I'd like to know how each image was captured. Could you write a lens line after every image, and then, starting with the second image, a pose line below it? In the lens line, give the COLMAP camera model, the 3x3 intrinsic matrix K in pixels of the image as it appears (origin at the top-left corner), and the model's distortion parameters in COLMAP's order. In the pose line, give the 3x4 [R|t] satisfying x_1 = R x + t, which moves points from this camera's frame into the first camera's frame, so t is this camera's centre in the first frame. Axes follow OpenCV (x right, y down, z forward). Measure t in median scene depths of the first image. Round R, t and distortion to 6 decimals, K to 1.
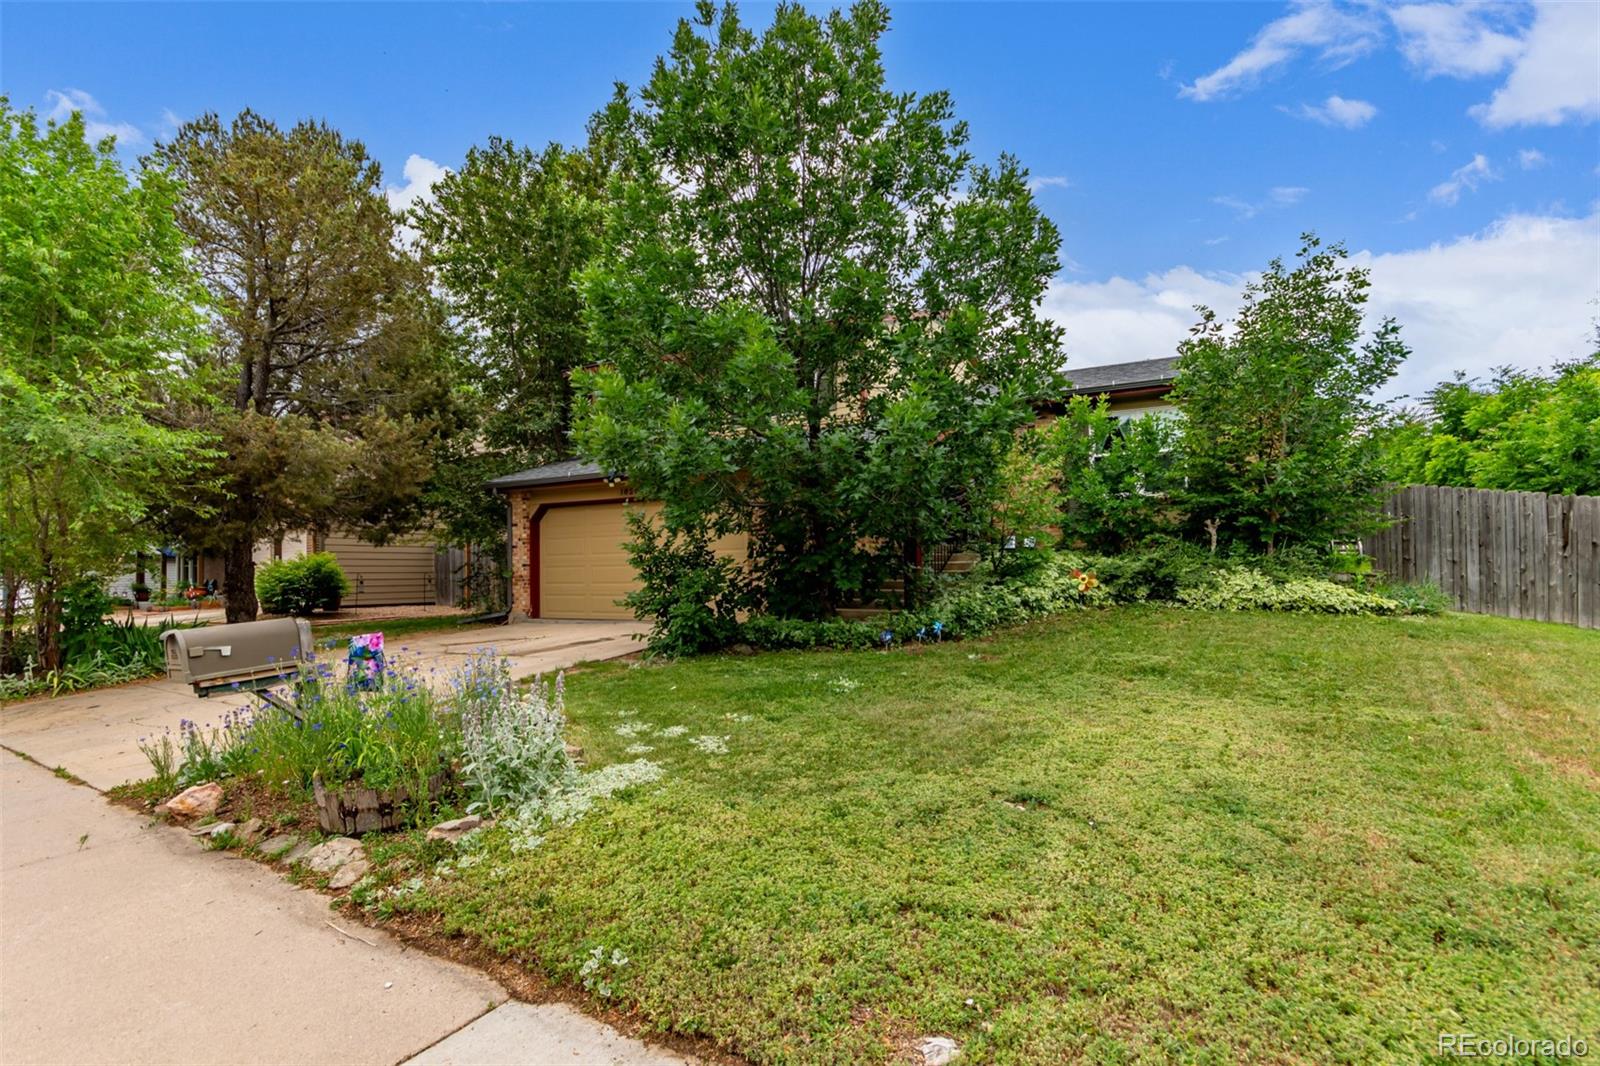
lens RADIAL K [[750.0, 0, 801.4], [0, 750.0, 543.8], [0, 0, 1]] dist [0.005417, -0.000985]
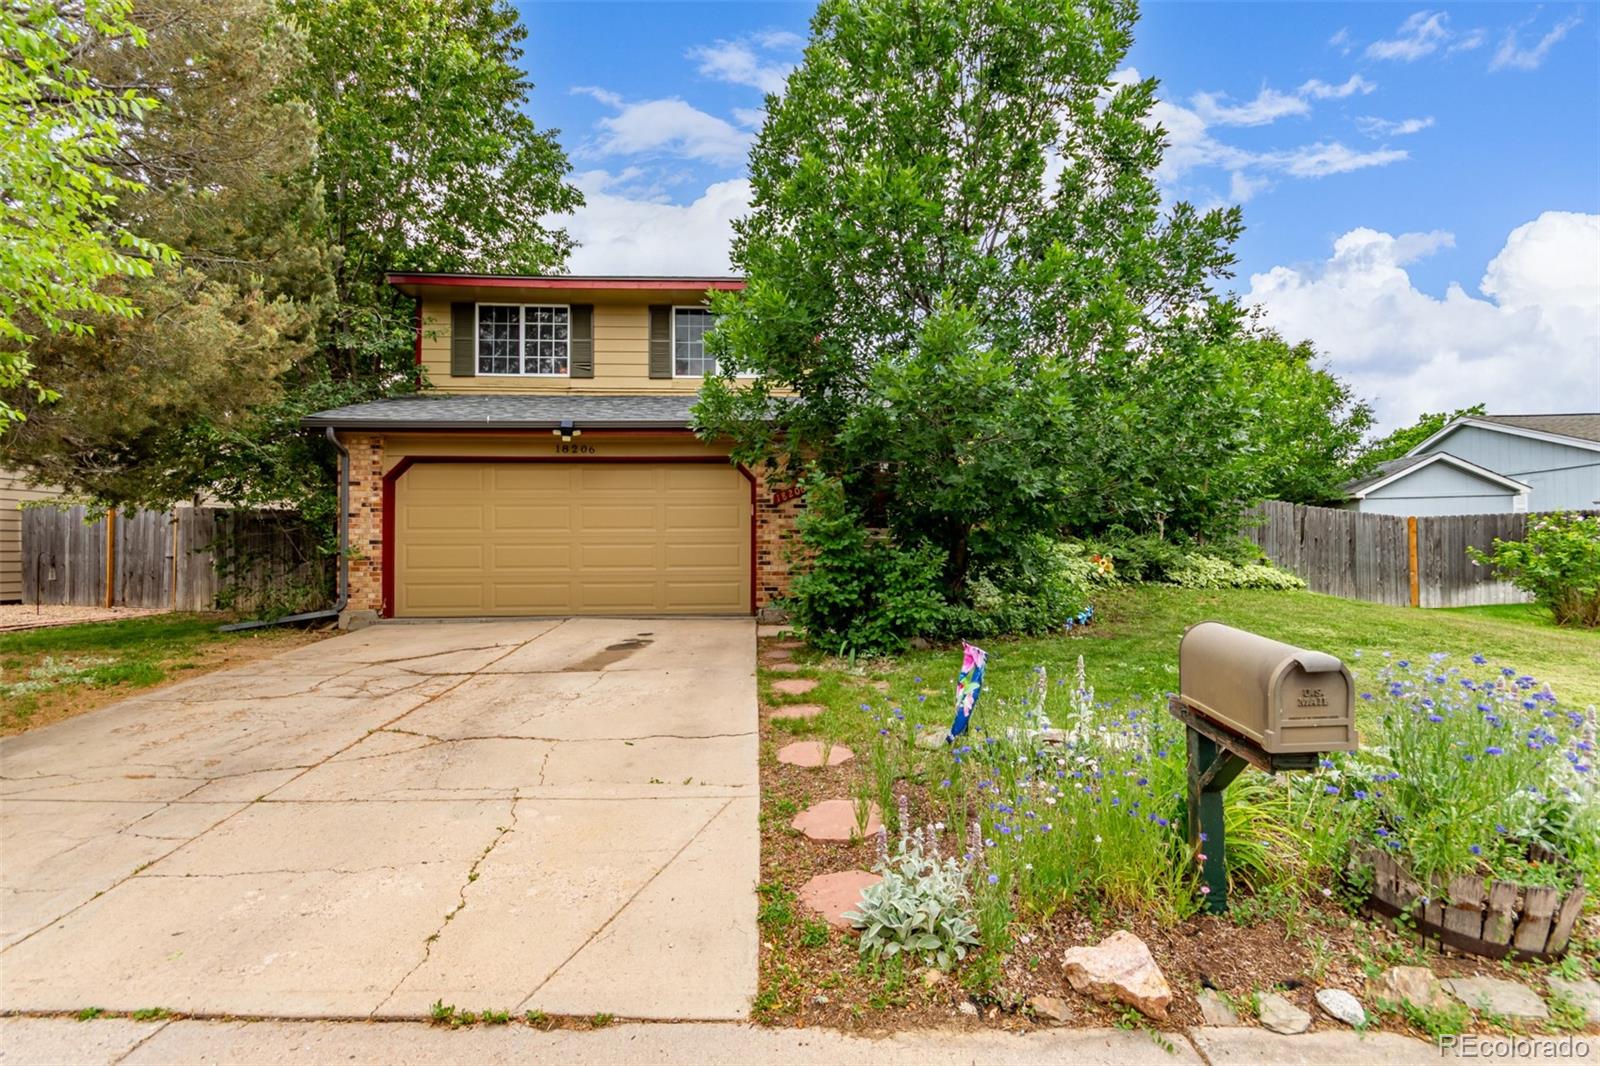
lens RADIAL K [[750.0, 0, 800.3], [0, 750.0, 534.1], [0, 0, 1]] dist [0.005417, -0.000985]
pose [[0.847312, 0.021262, 0.530669, -0.497865], [-0.026139, 0.999657, 0.001683, 0.011800], [-0.530451, -0.015297, 0.847577, 0.250236]]
